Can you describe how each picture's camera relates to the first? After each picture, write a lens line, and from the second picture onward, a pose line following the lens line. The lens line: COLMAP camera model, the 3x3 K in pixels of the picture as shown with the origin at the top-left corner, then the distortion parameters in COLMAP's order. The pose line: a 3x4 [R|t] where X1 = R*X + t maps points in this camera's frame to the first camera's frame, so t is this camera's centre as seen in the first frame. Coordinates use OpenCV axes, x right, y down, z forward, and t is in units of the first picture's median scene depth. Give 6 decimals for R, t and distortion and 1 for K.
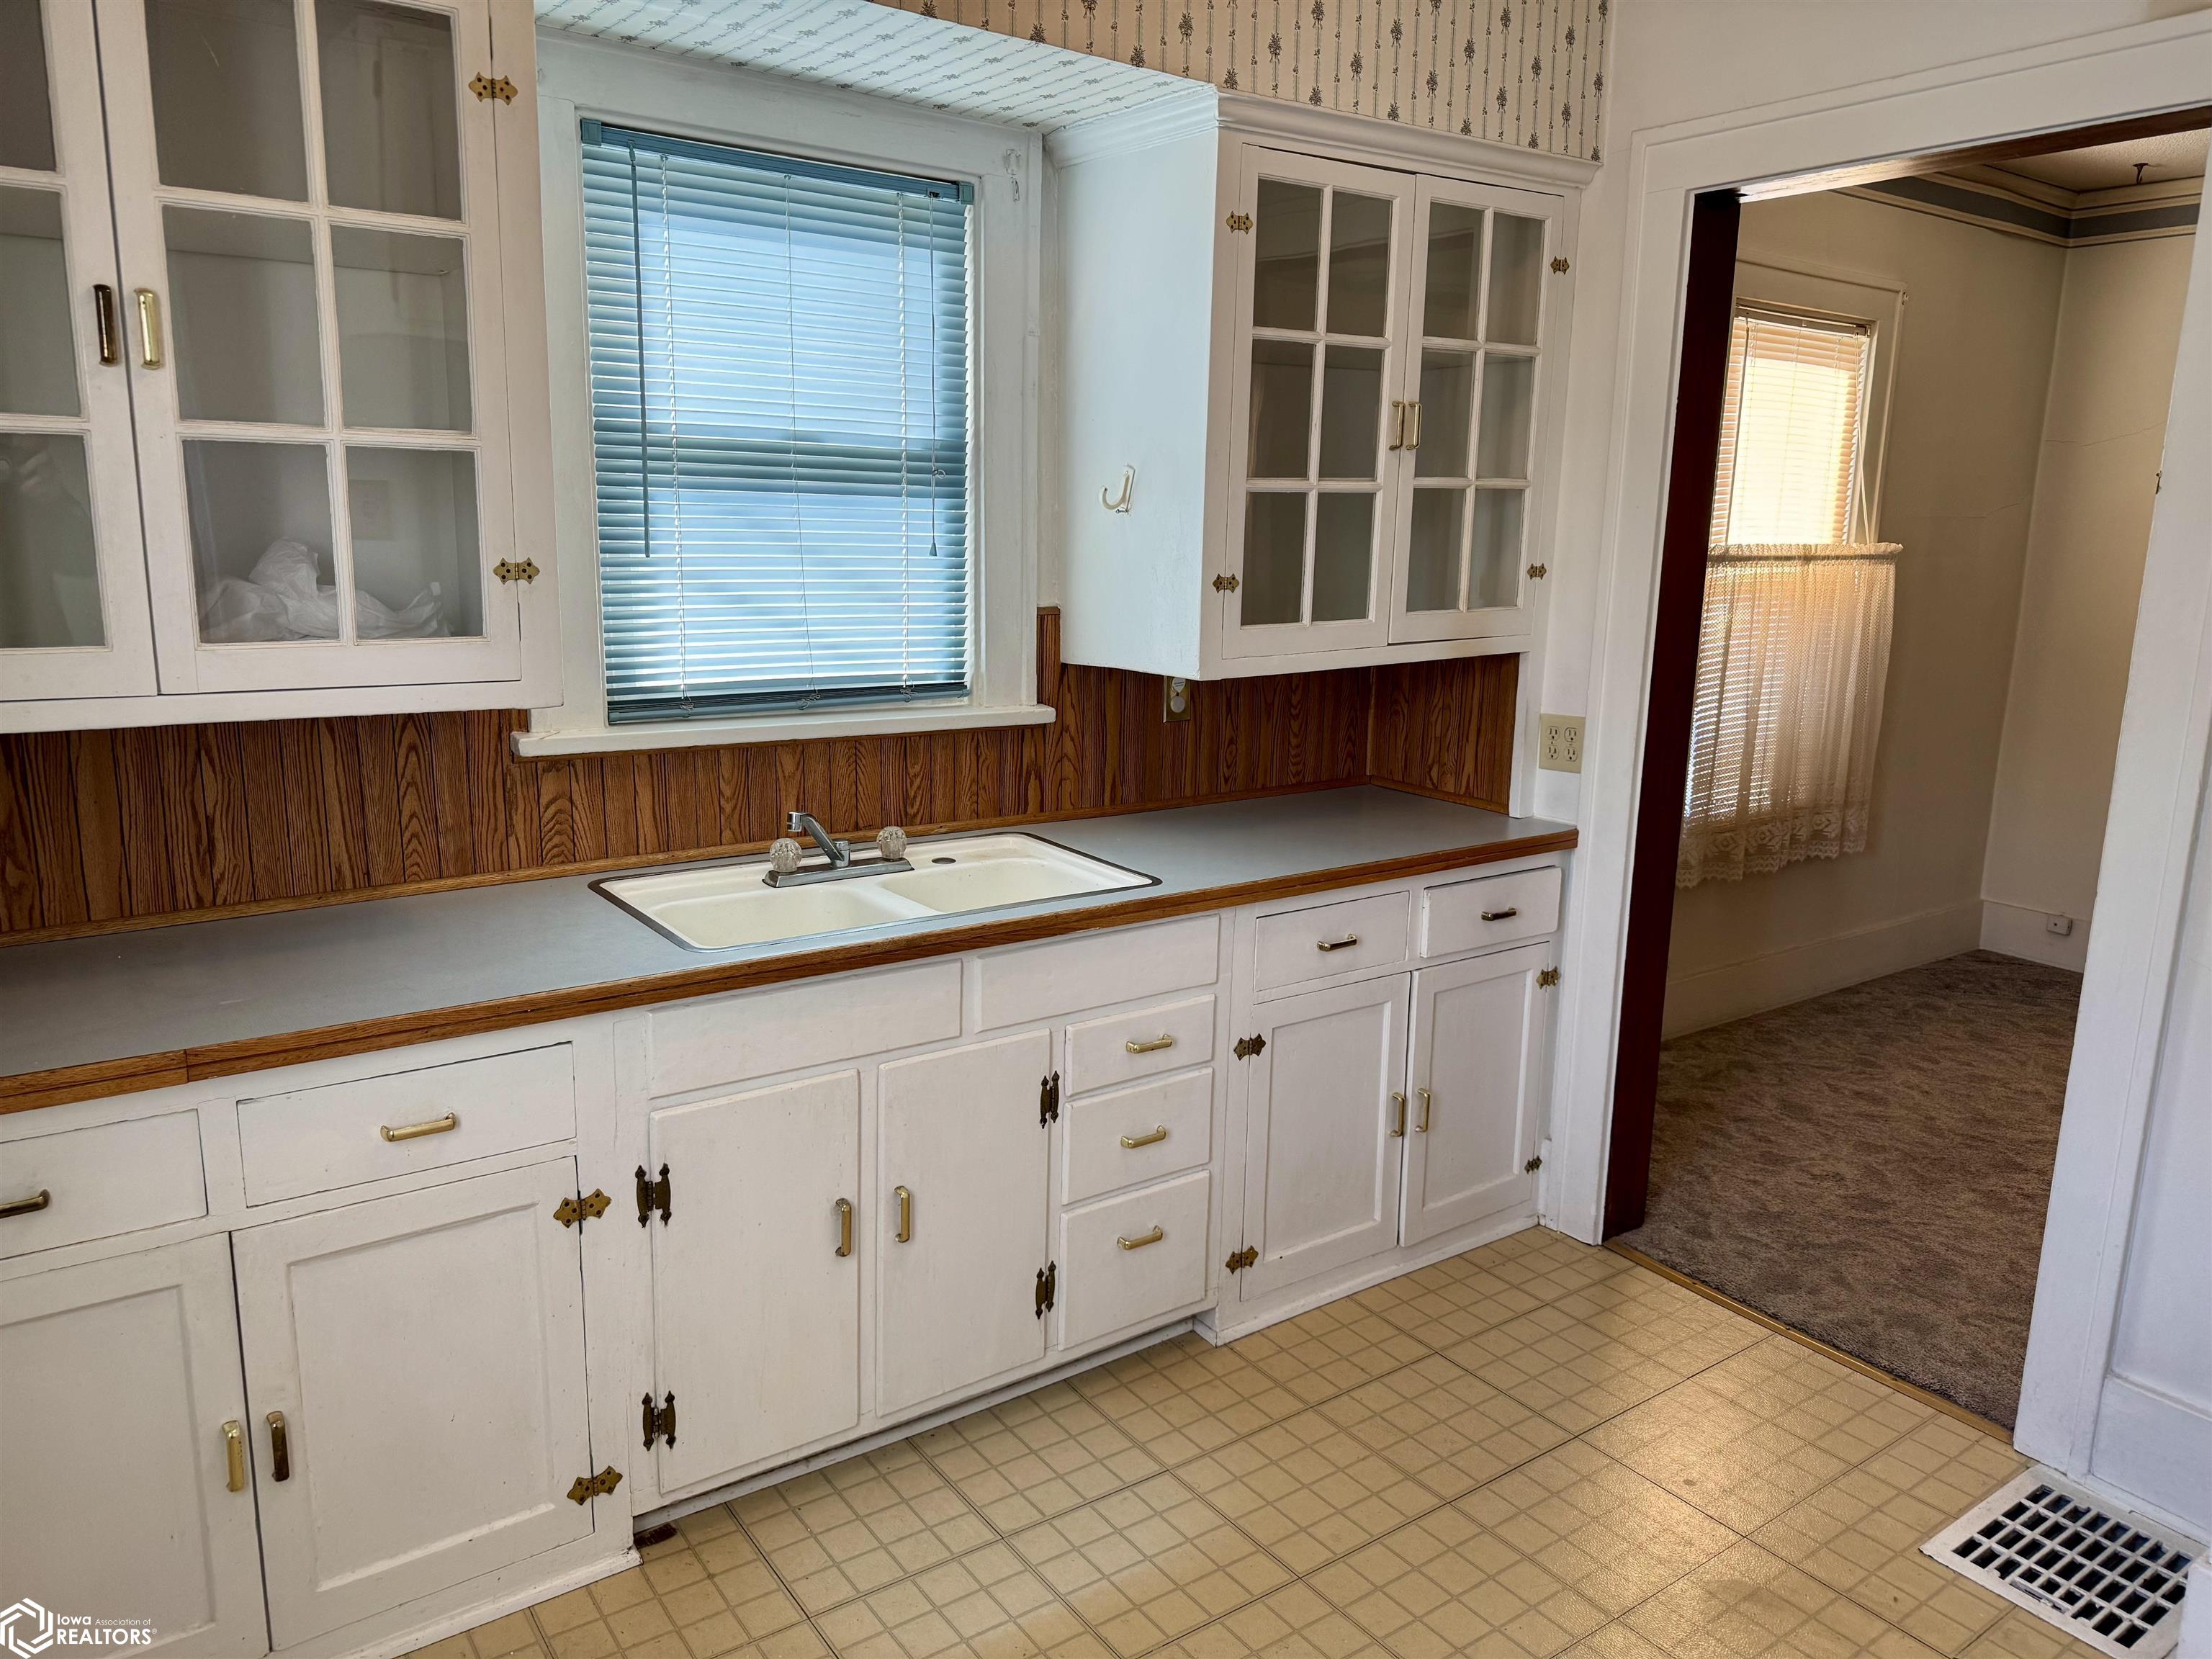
lens RADIAL K [[1578.7, 0, 1106.0], [0, 1578.7, 829.5], [0, 0, 1]] dist [0.041236, 0.000671]
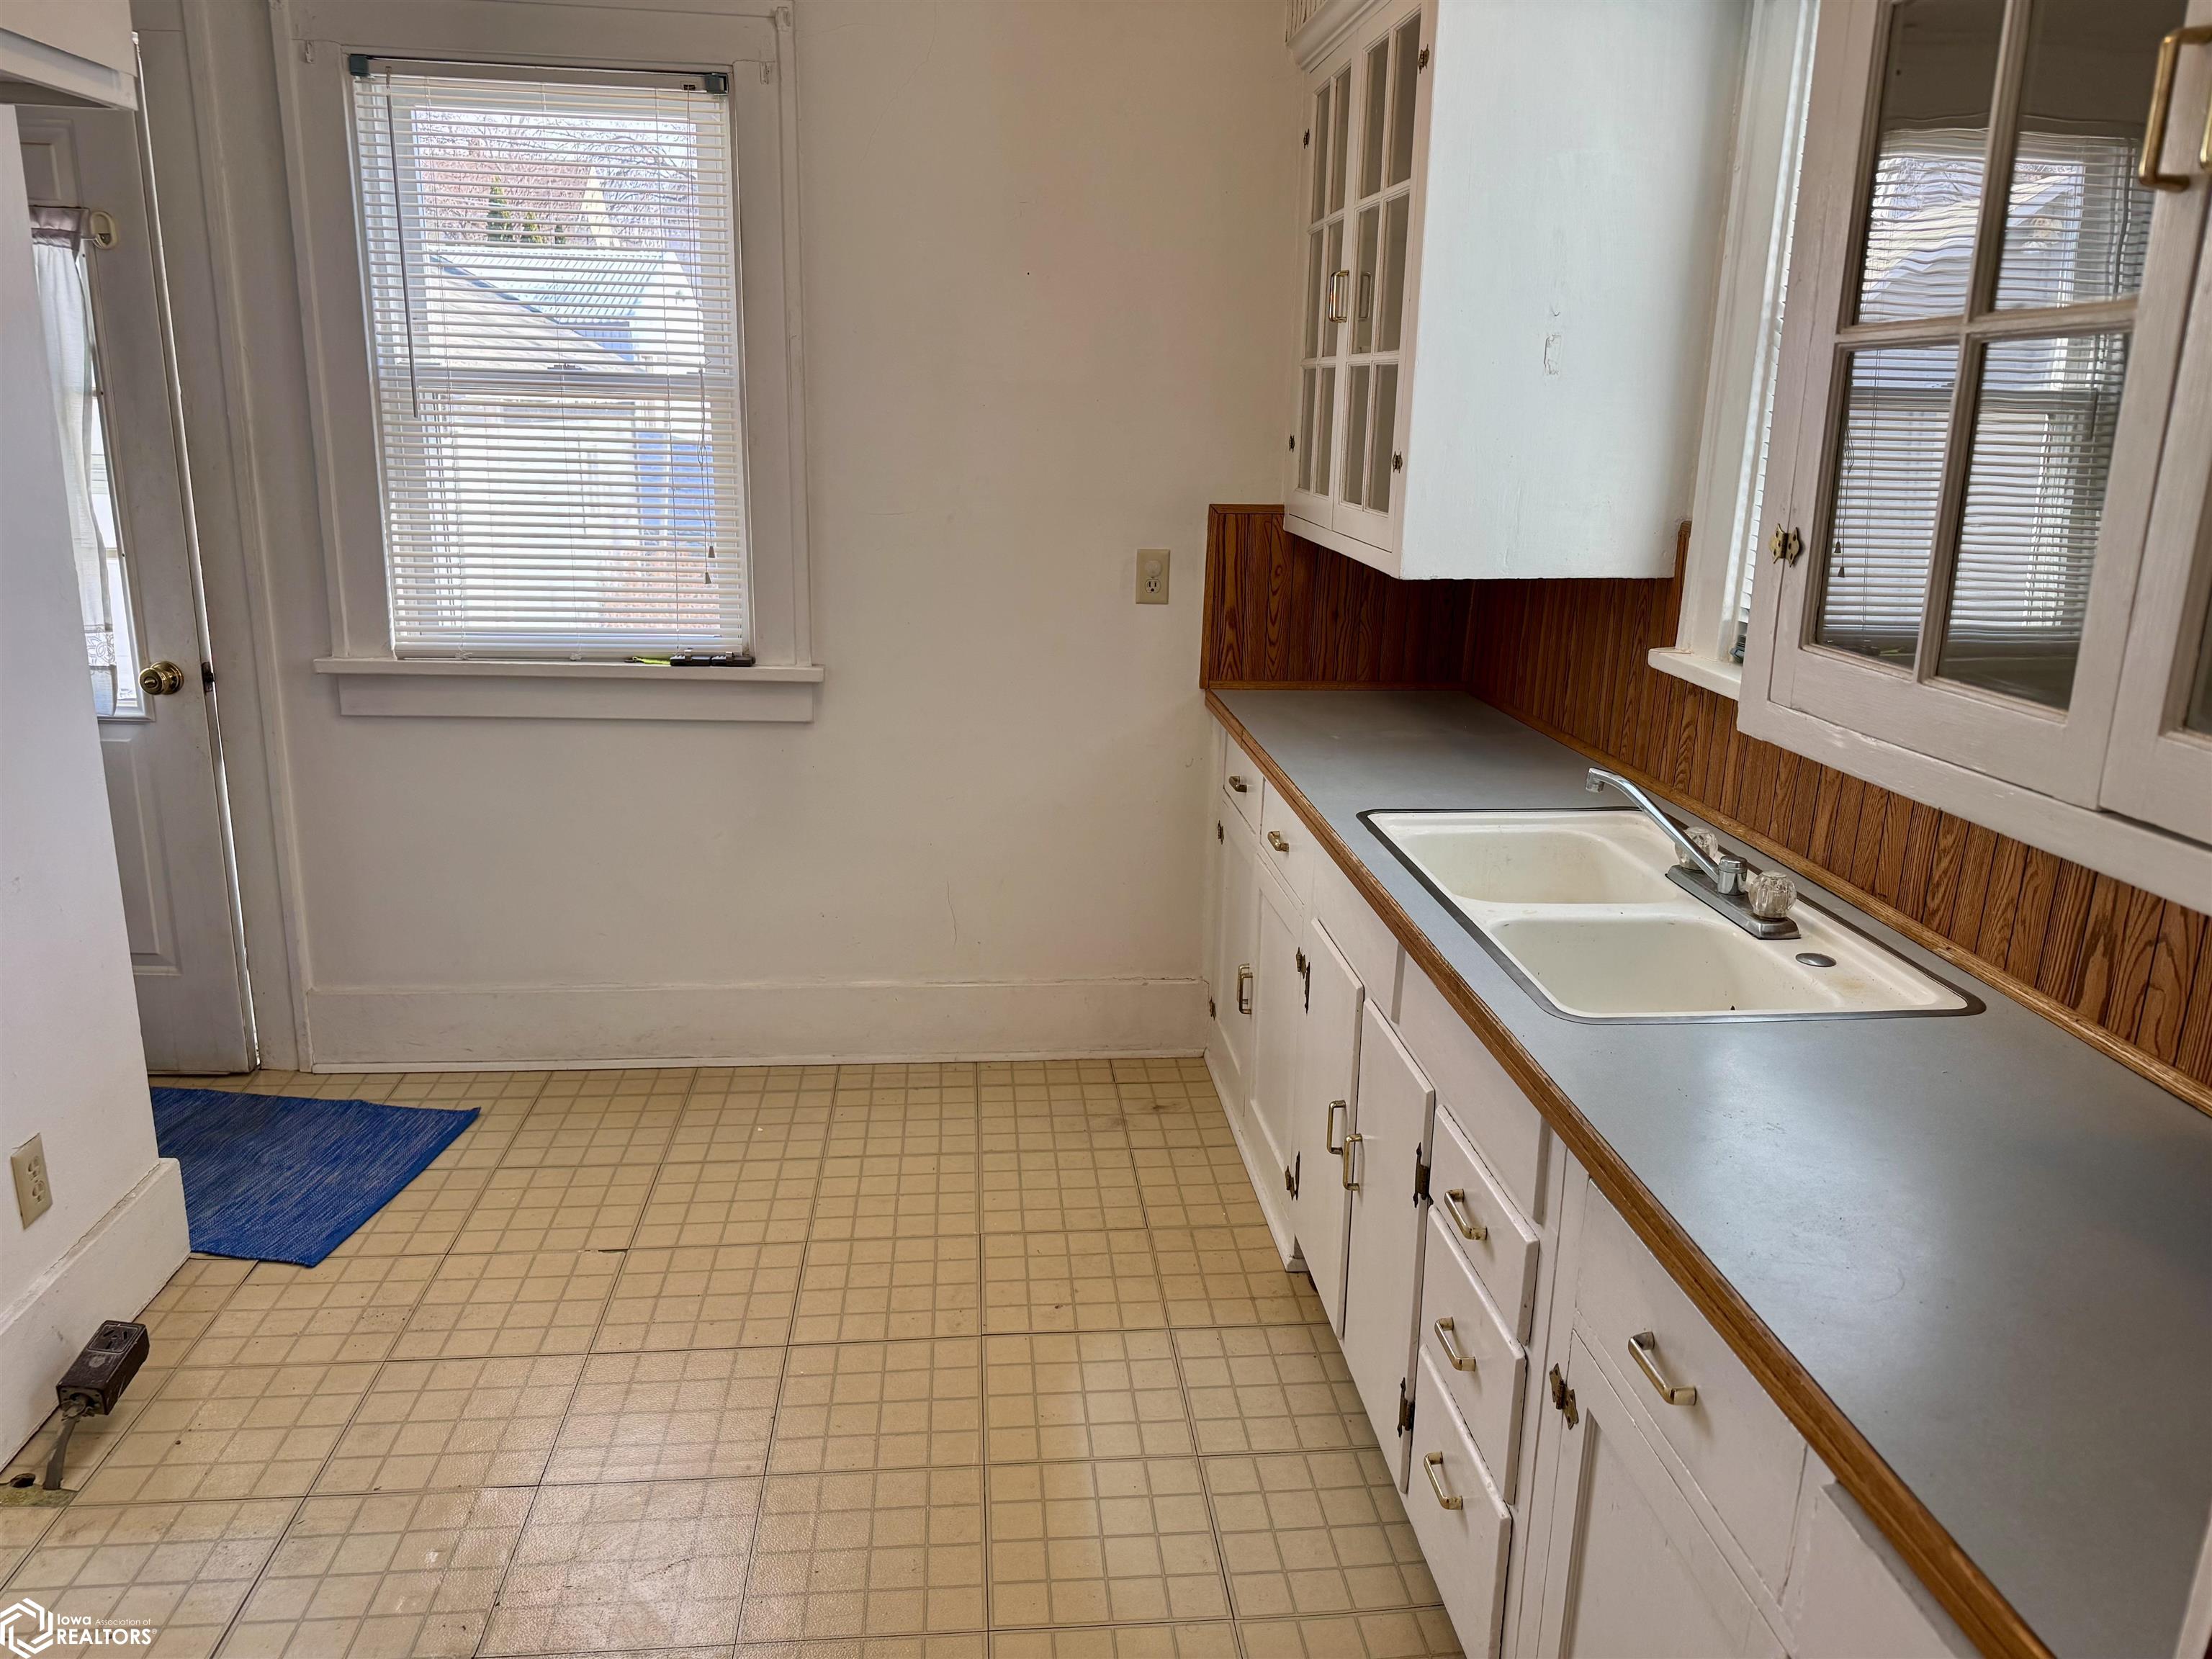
lens RADIAL K [[1501.9, 0, 1106.0], [0, 1501.9, 829.5], [0, 0, 1]] dist [-0.001103, -0.000632]
pose [[-0.496765, 0.205985, -0.843087, 0.536372], [-0.206146, 0.915620, 0.345172, -0.177075], [0.843047, 0.345268, -0.412385, 0.963055]]
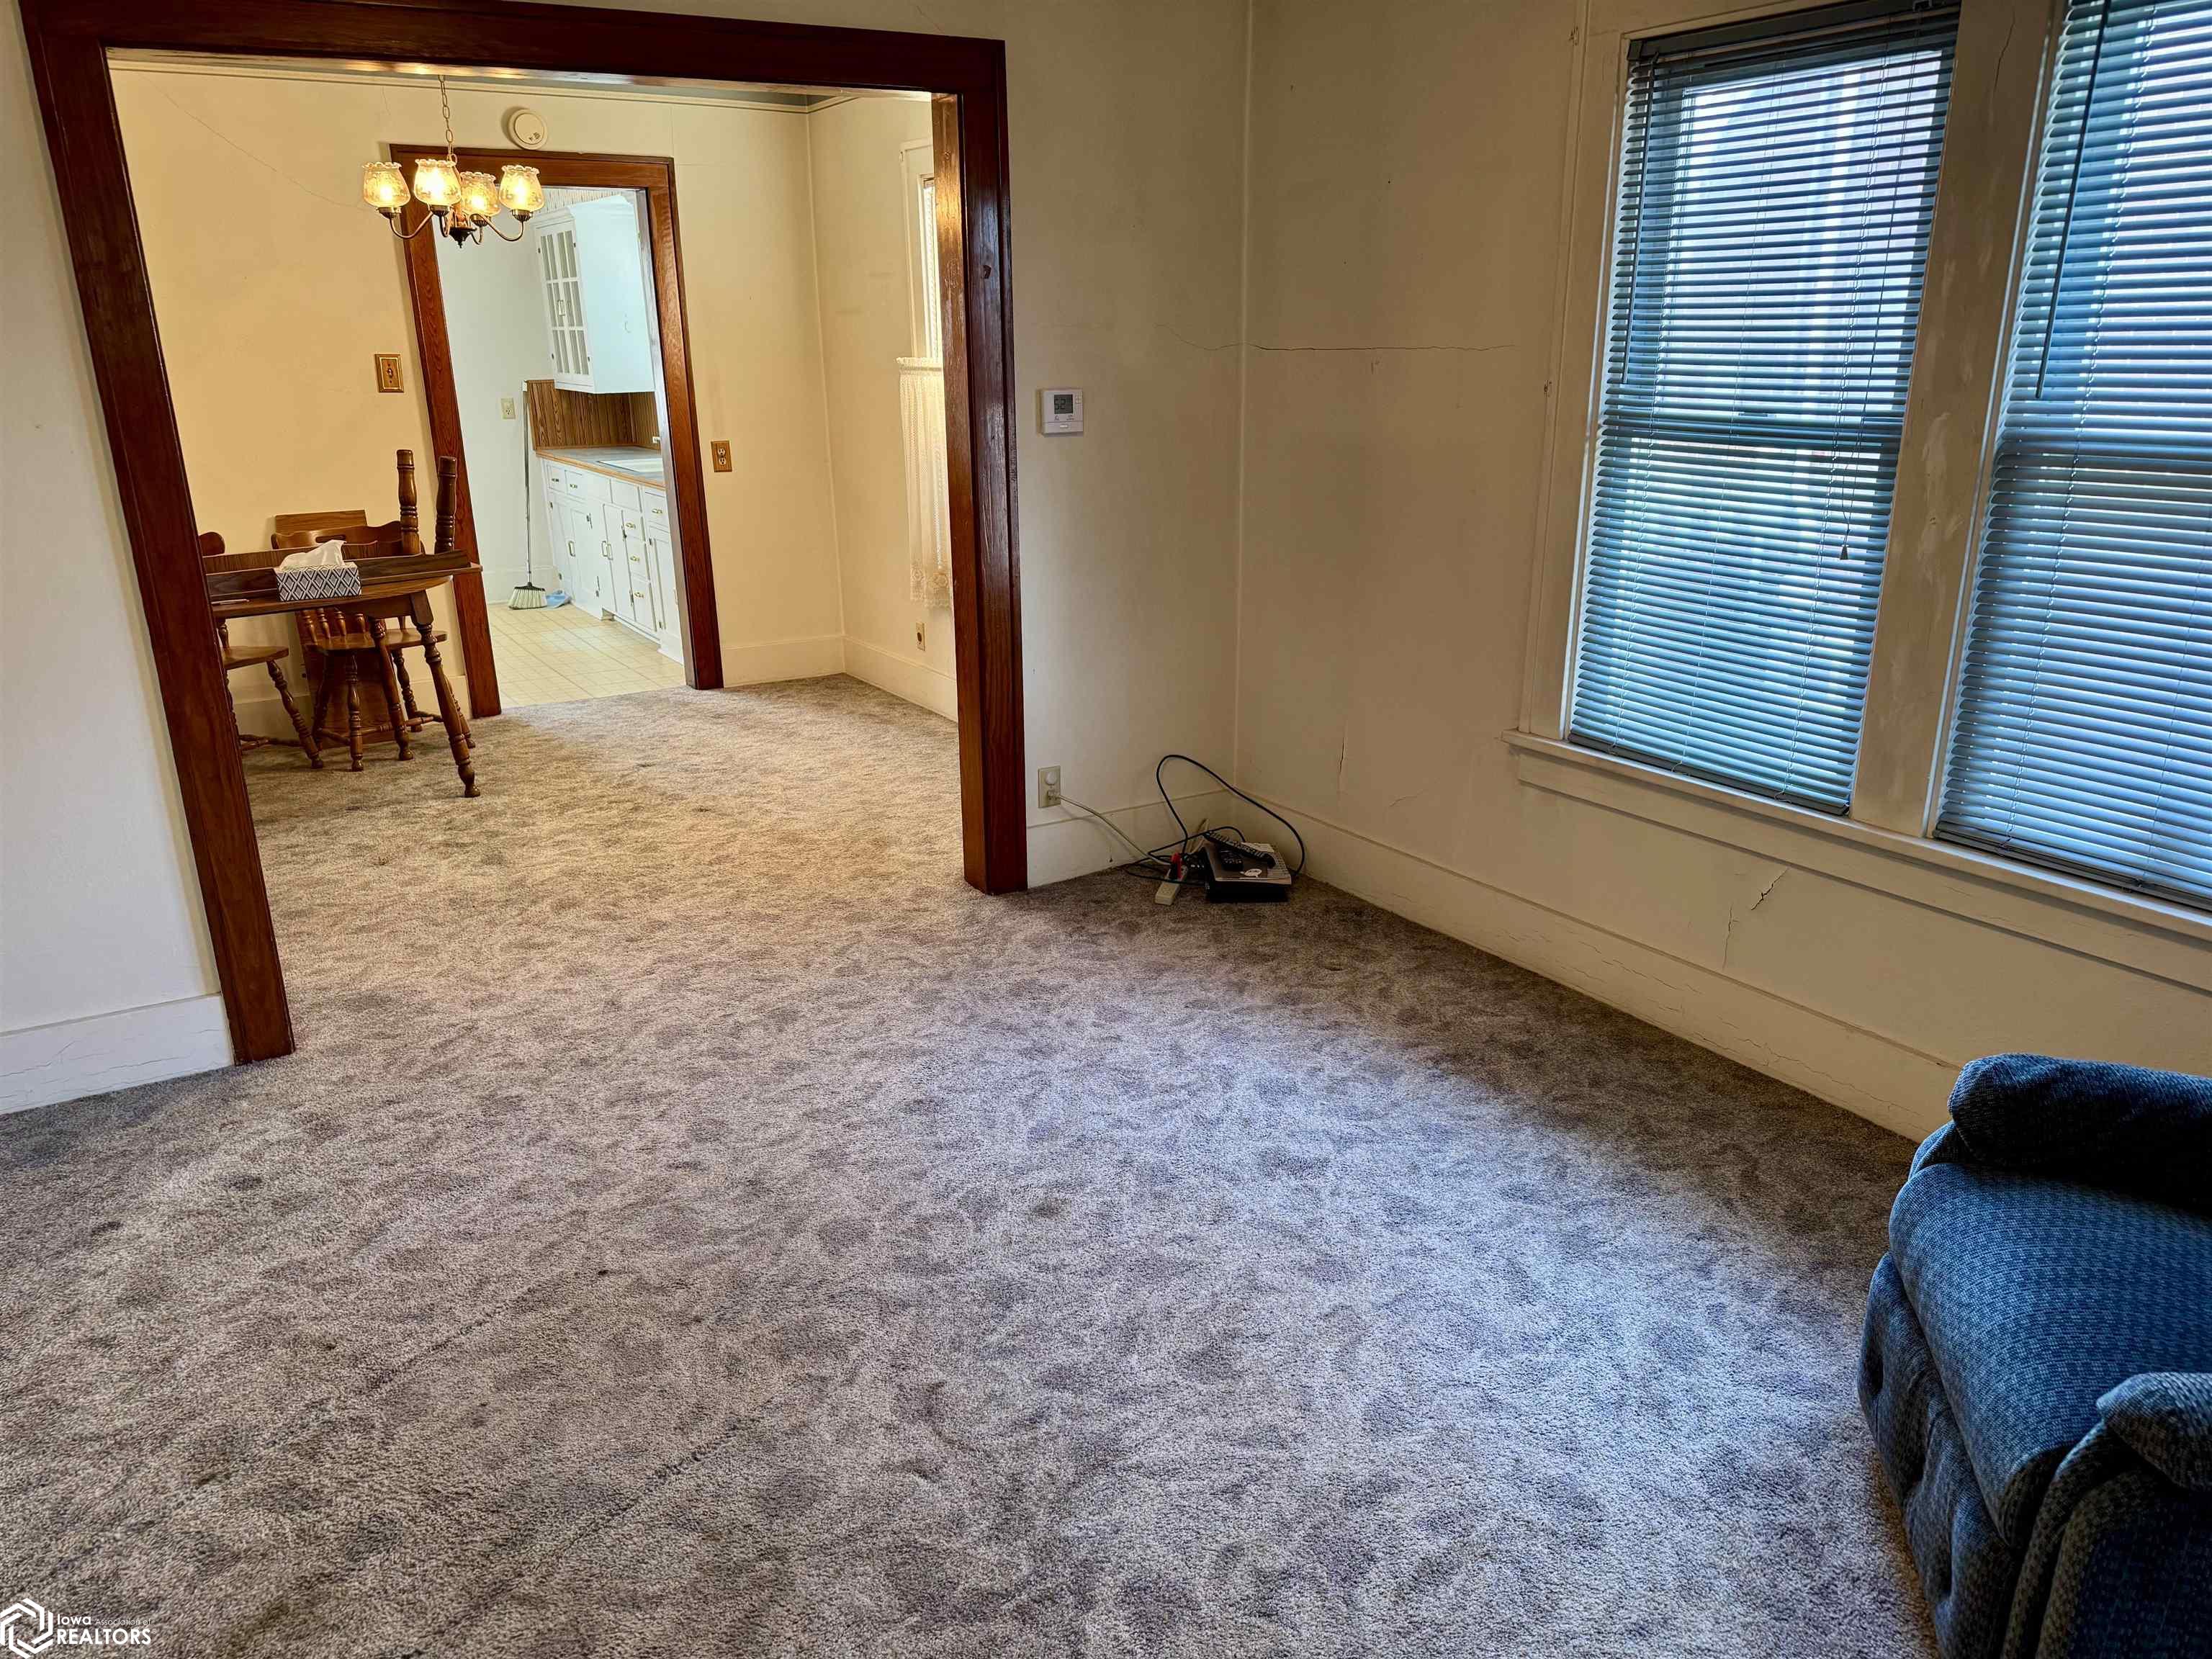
lens RADIAL K [[1578.7, 0, 1106.0], [0, 1578.7, 829.5], [0, 0, 1]] dist [0.041236, 0.000671]
pose [[-0.062259, 0.284774, -0.956571, 2.632766], [-0.188456, 0.937835, 0.291462, -0.326416], [0.980106, 0.198418, -0.004721, 1.776660]]
